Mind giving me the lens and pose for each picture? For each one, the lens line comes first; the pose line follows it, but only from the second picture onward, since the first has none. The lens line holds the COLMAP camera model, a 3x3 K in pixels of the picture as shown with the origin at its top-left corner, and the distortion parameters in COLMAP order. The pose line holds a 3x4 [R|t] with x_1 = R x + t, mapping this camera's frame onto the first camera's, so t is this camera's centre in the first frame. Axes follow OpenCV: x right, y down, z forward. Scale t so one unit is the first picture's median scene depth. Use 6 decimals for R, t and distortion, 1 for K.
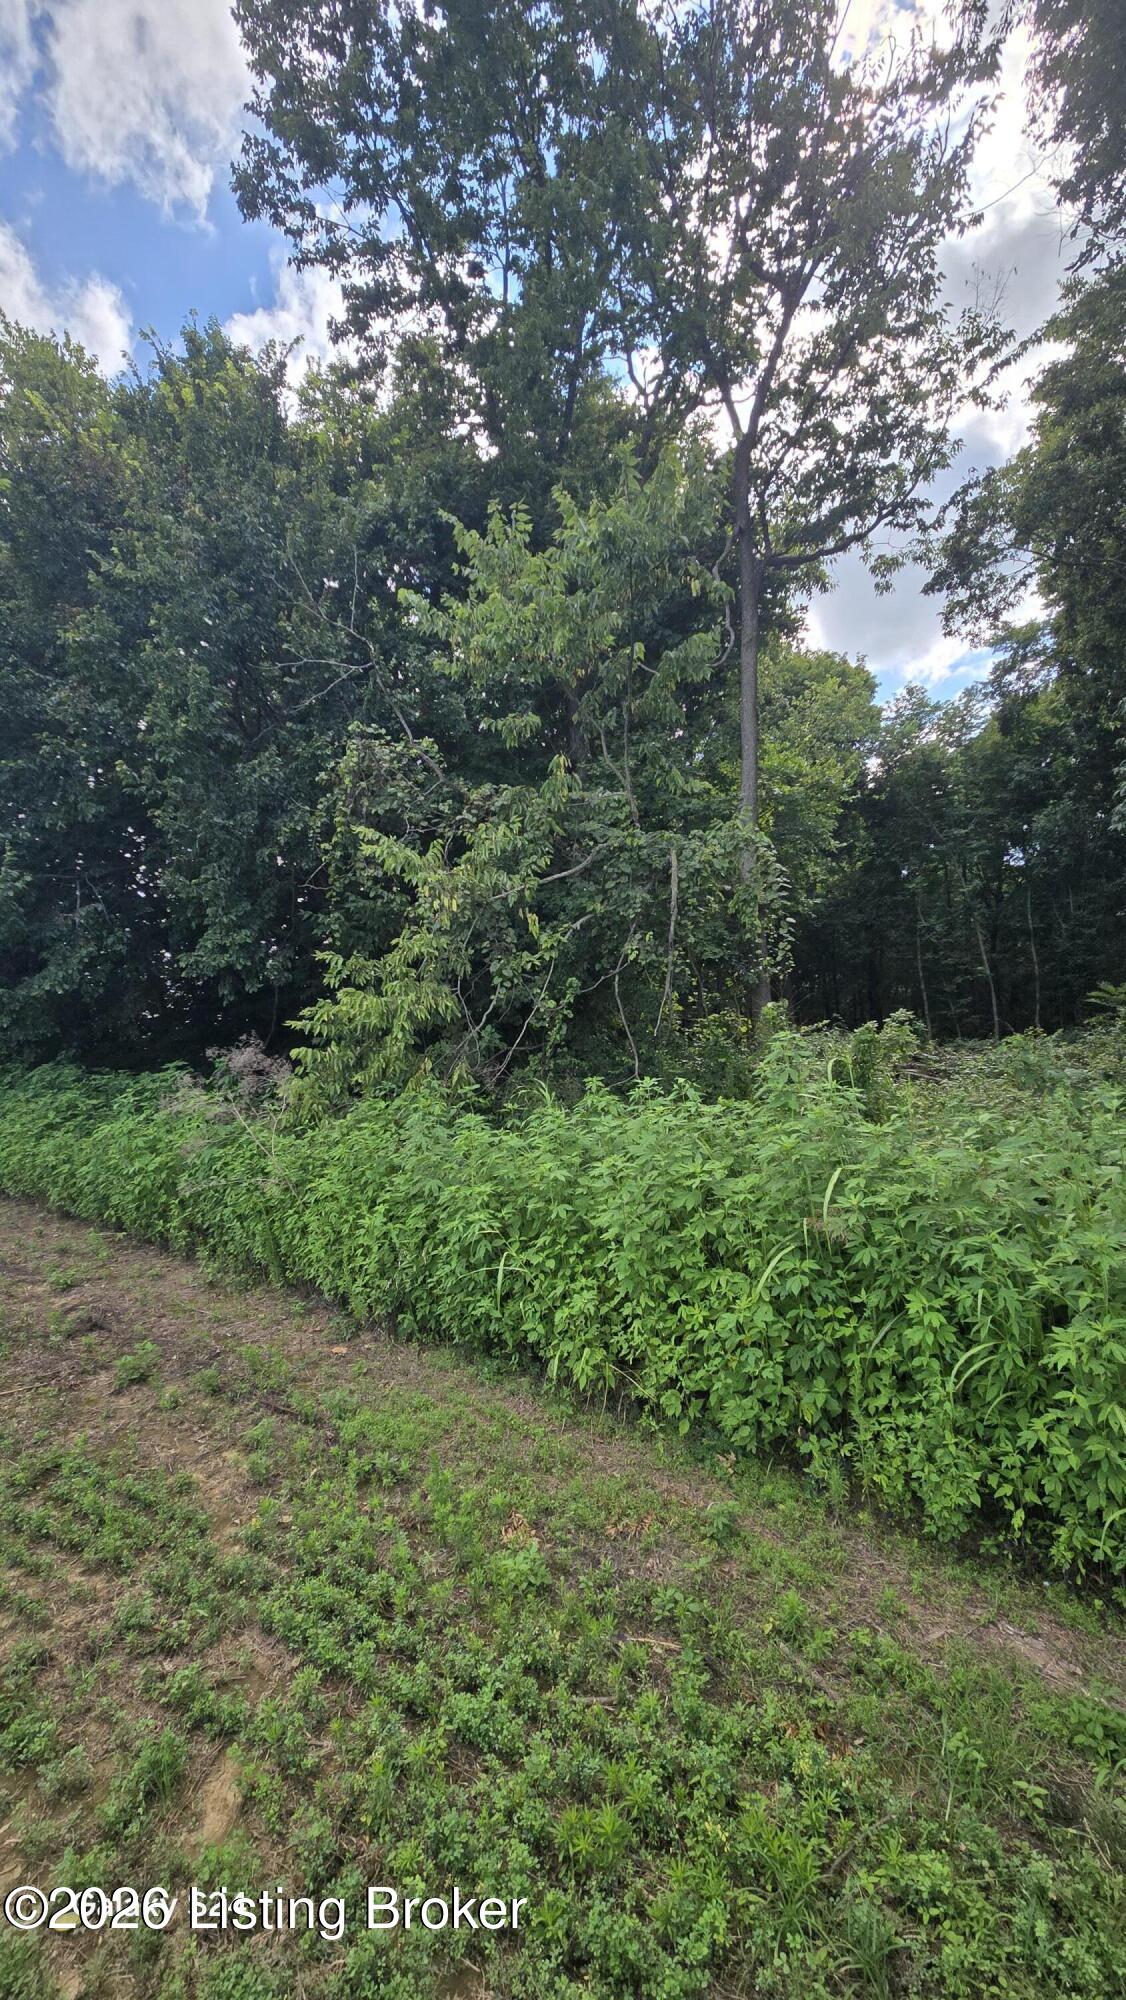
lens RADIAL K [[768.8, 0, 544.3], [0, 768.8, 1004.4], [0, 0, 1]] dist [-0.002035, 0.000787]
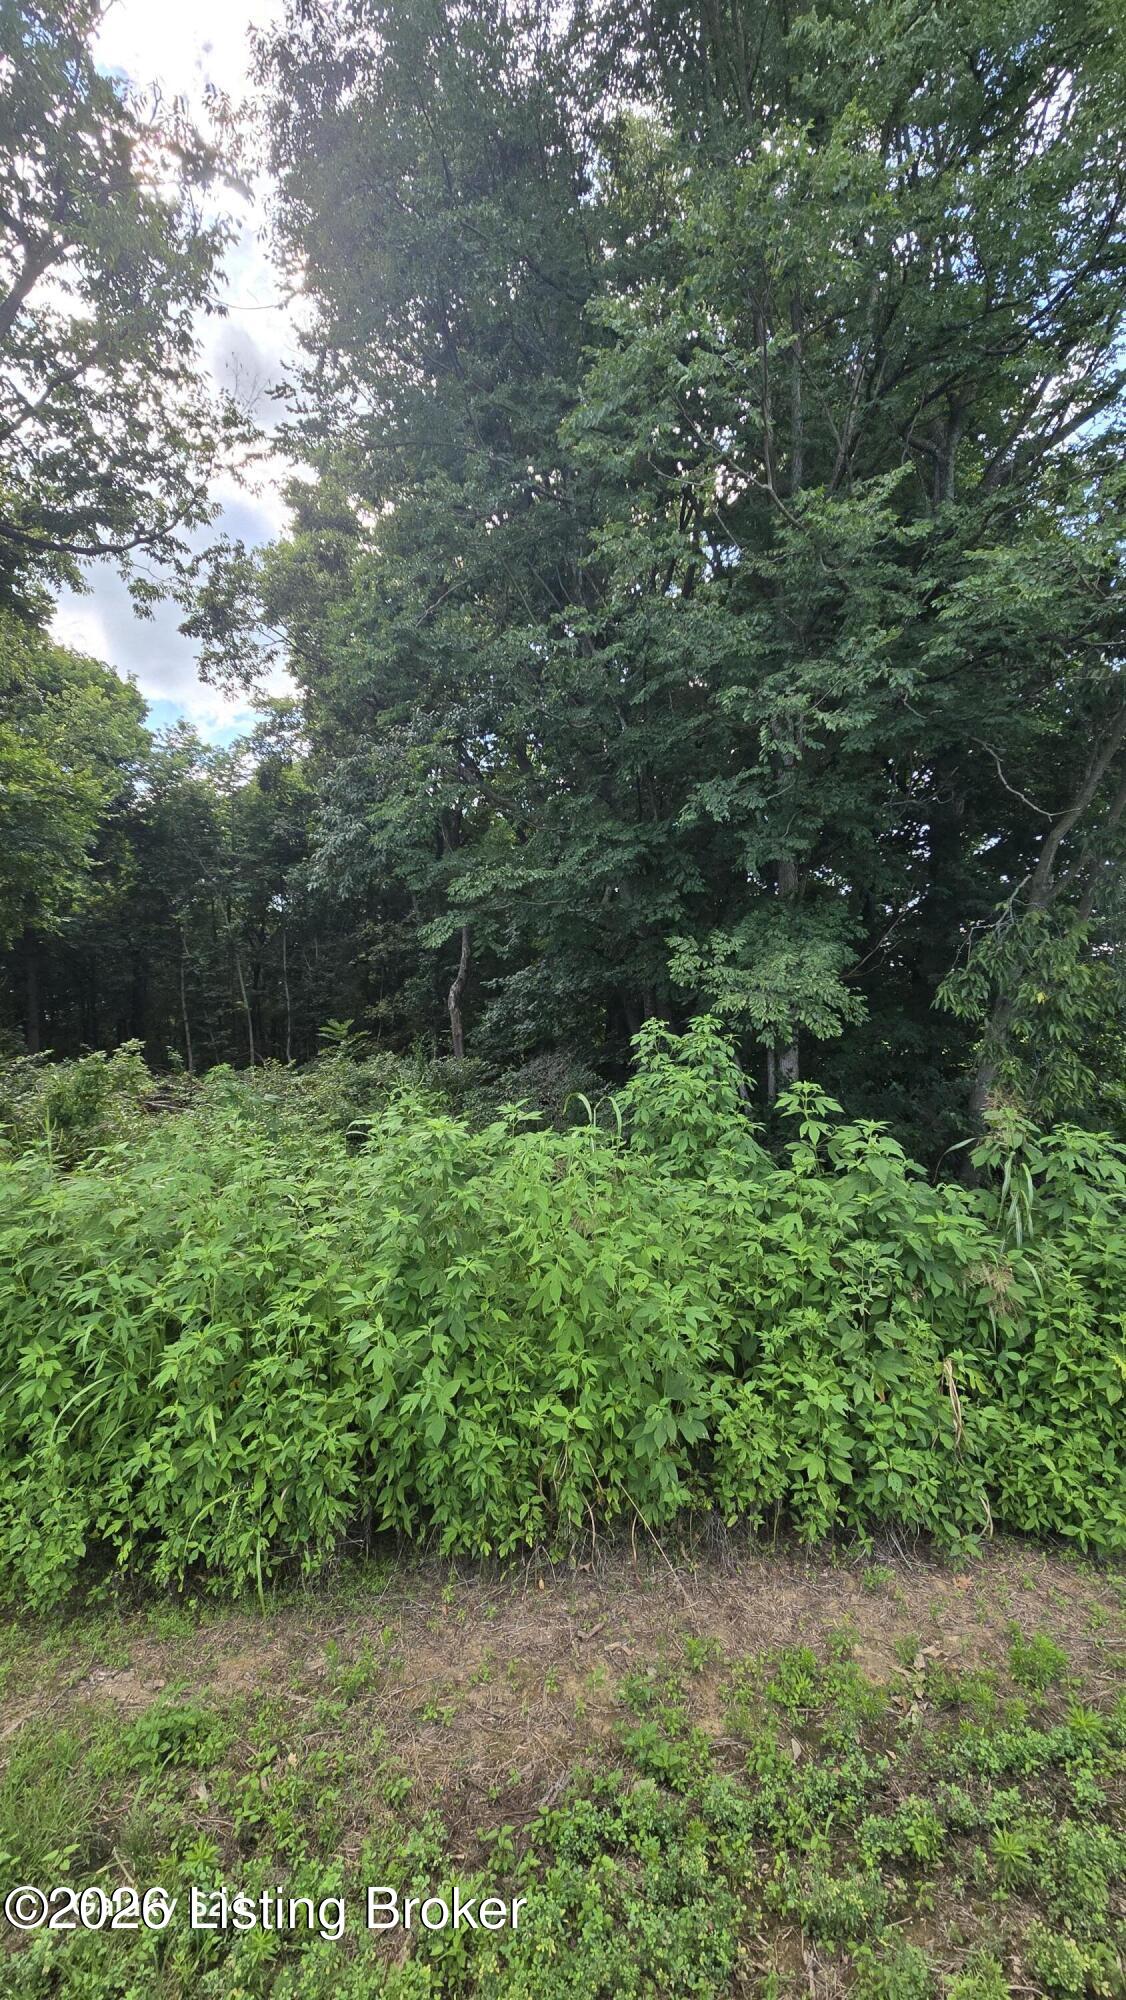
lens RADIAL K [[768.8, 0, 541.1], [0, 768.8, 1005.2], [0, 0, 1]] dist [-0.002035, 0.000787]
pose [[0.711167, 0.050811, 0.701184, 0.147558], [-0.020911, 0.998472, -0.051145, 0.002550], [-0.702712, 0.021710, 0.711143, -0.054294]]
